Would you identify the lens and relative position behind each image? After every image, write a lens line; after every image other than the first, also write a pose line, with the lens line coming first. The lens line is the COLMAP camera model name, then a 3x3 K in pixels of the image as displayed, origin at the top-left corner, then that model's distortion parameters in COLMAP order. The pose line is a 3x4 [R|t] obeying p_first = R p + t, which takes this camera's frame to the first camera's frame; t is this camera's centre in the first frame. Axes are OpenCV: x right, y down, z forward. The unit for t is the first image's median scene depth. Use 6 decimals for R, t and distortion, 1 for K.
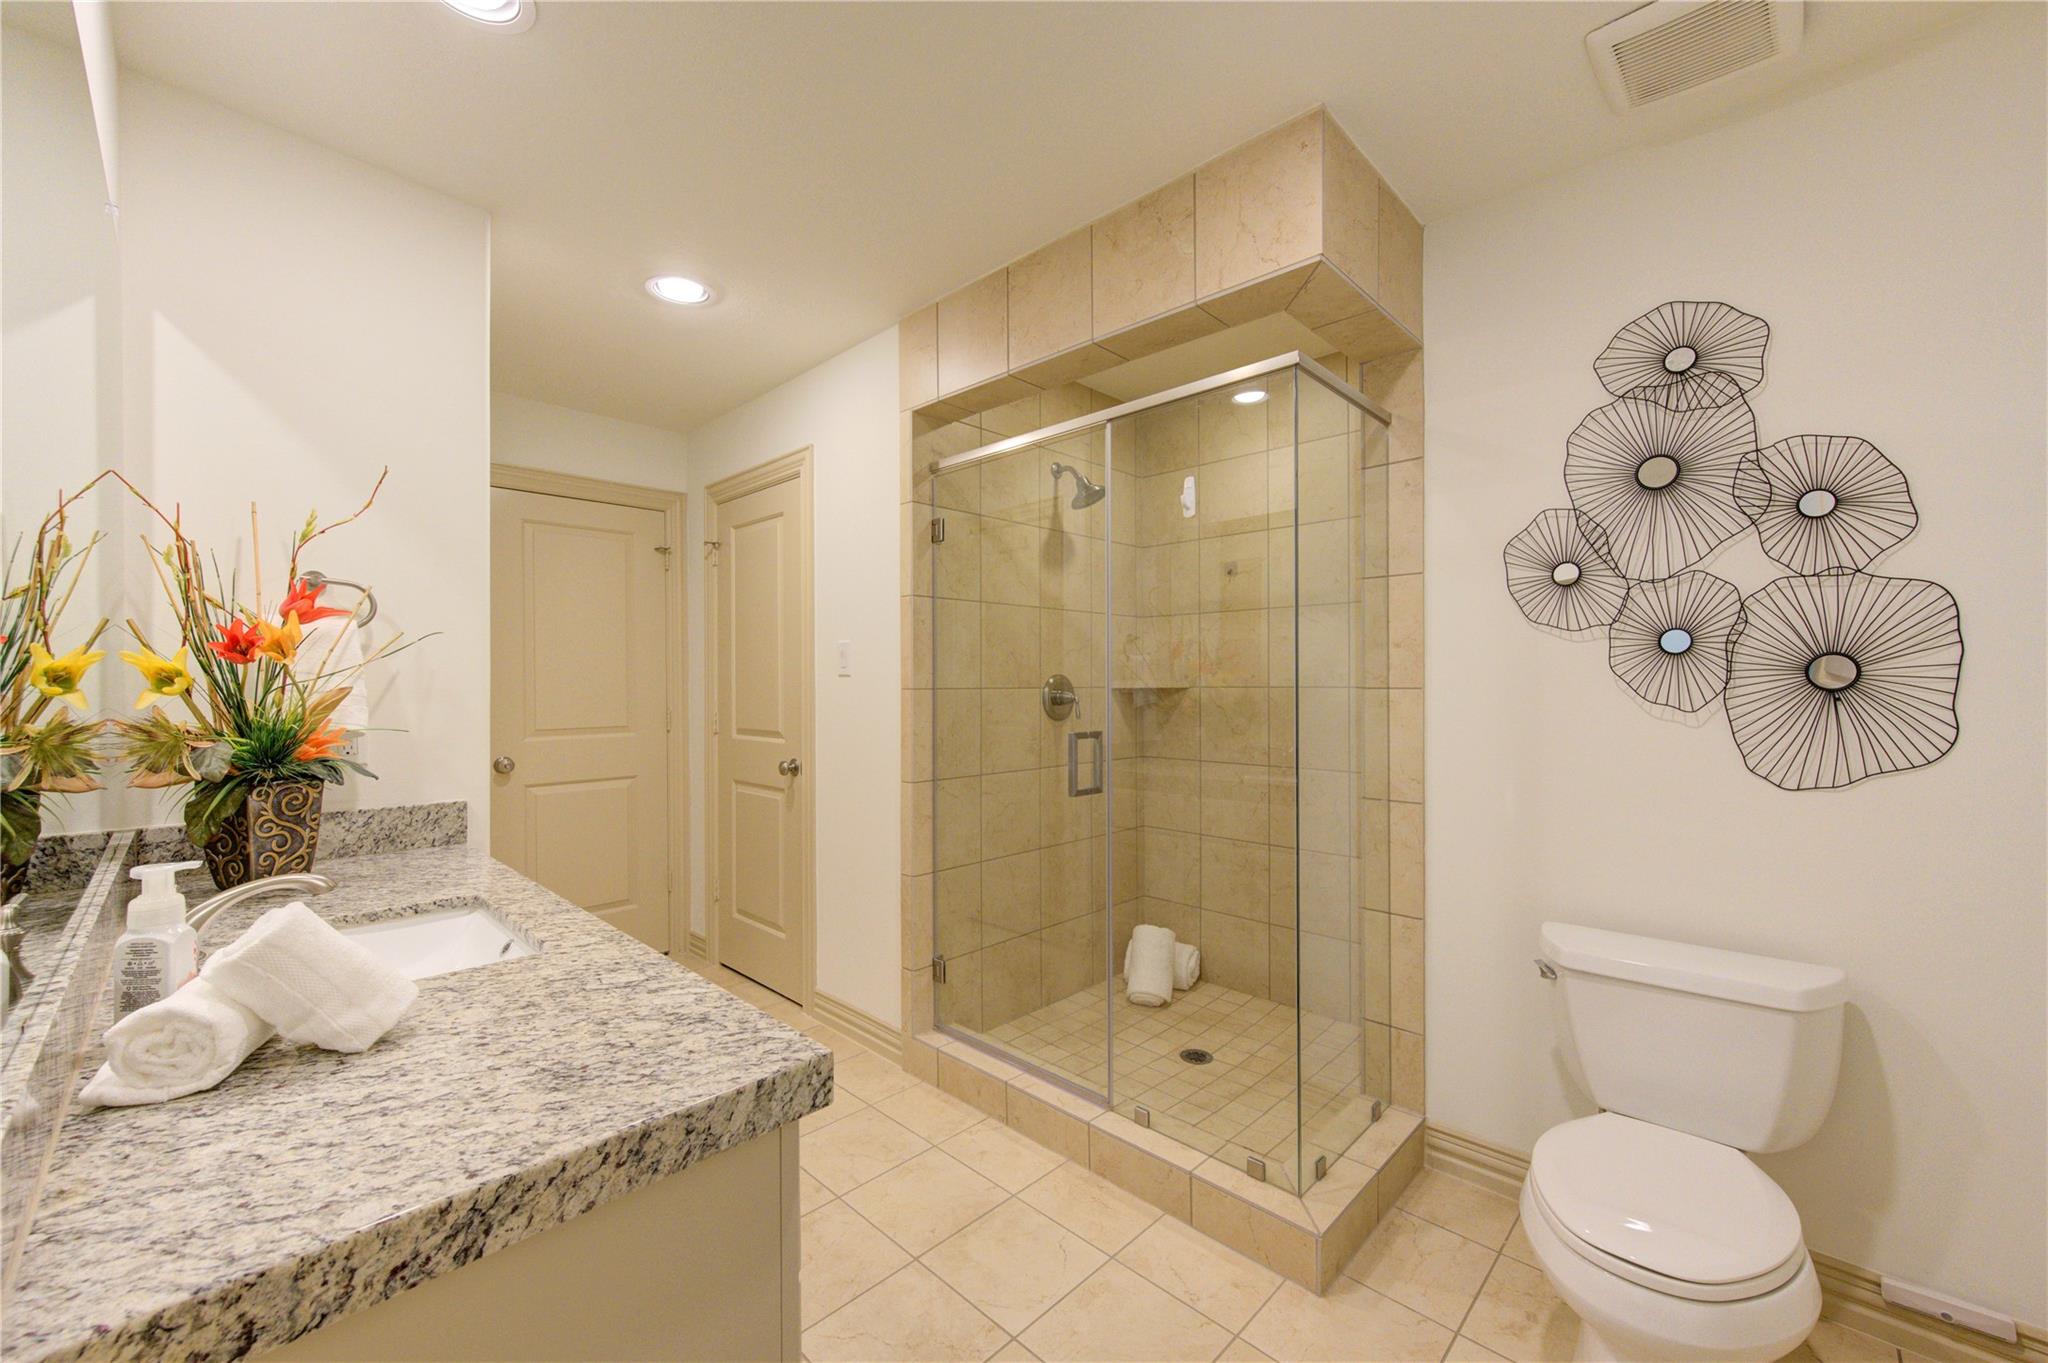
lens RADIAL K [[800.2, 0, 1022.7], [0, 800.2, 689.0], [0, 0, 1]] dist [-0.001127, -0.000303]
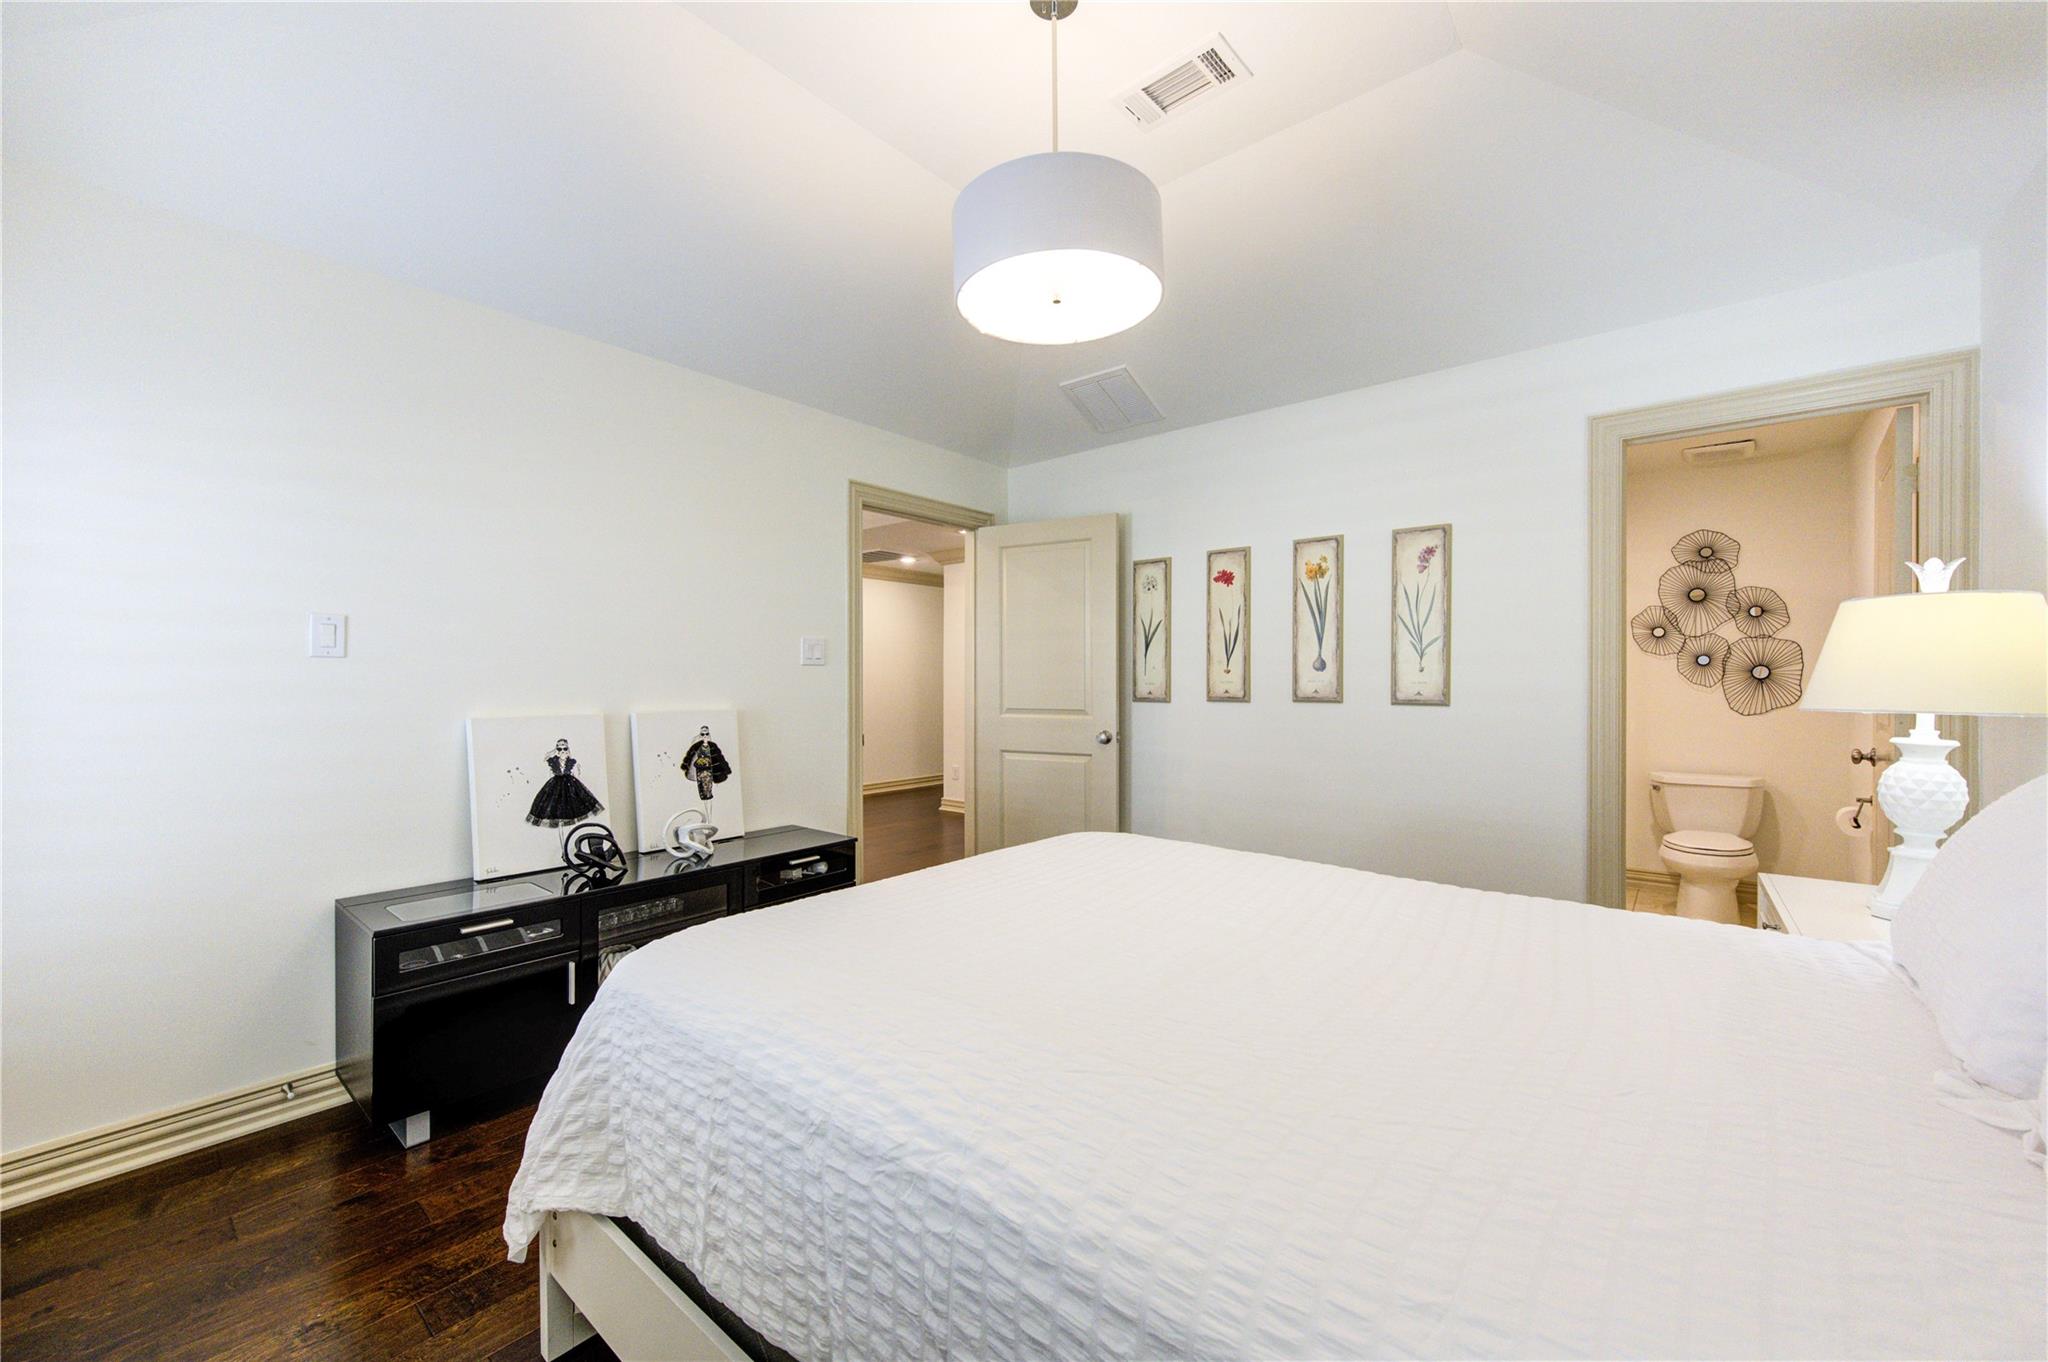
lens RADIAL K [[800.2, 0, 1026.8], [0, 800.2, 688.8], [0, 0, 1]] dist [-0.001127, -0.000303]
pose [[0.998472, 0.003392, 0.055159, -1.539766], [-0.003638, 0.999984, 0.004353, 0.030443], [-0.055143, -0.004547, 0.998468, -1.491067]]
